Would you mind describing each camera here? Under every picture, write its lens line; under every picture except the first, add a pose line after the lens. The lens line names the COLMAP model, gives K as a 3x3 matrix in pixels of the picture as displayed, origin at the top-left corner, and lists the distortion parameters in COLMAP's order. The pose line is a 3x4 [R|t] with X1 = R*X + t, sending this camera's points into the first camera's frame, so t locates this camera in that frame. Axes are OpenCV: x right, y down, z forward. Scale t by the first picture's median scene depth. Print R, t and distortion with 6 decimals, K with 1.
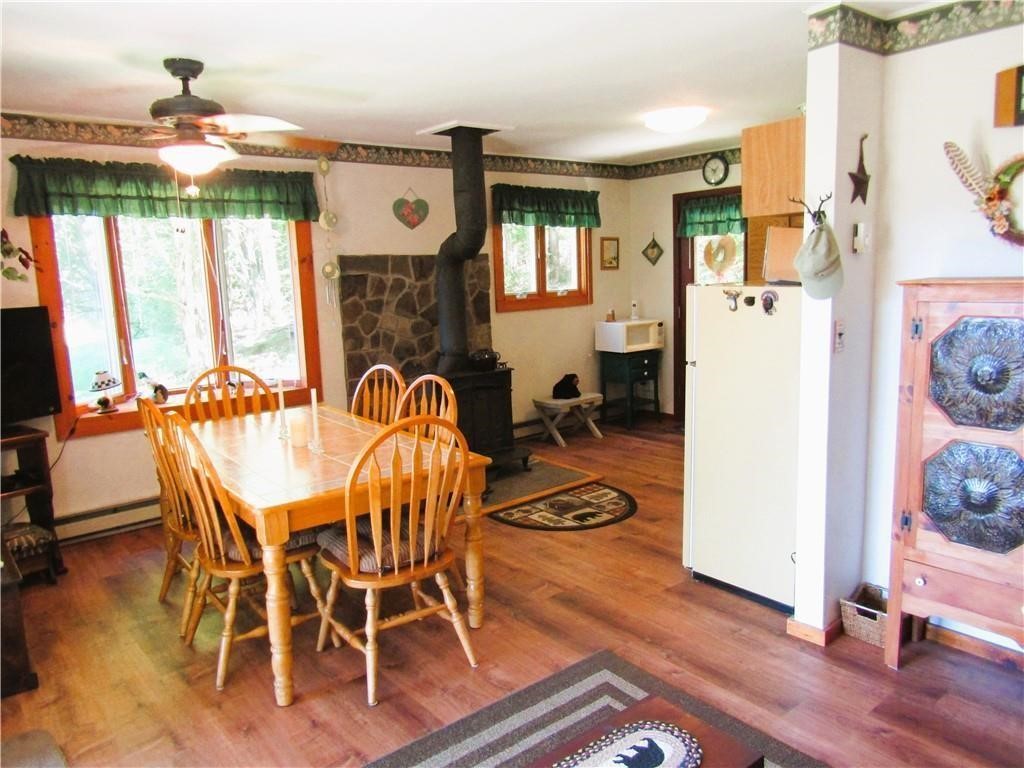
lens RADIAL K [[731.5, 0, 508.2], [0, 731.5, 399.1], [0, 0, 1]] dist [-0.005118, -0.001791]
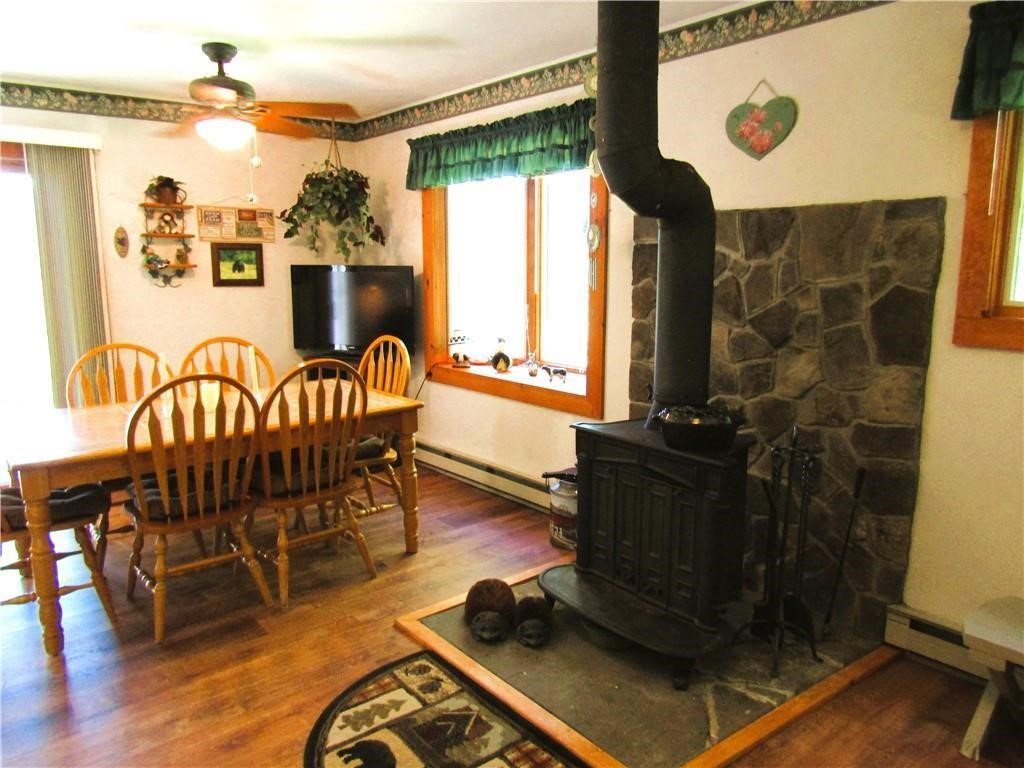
lens RADIAL K [[744.3, 0, 510.2], [0, 744.3, 388.5], [0, 0, 1]] dist [0.003599, -0.002023]
pose [[-0.016222, 0.203625, -0.978915, 0.388326], [-0.172427, 0.963806, 0.203339, -0.136292], [0.984889, 0.172090, 0.019476, 0.758103]]
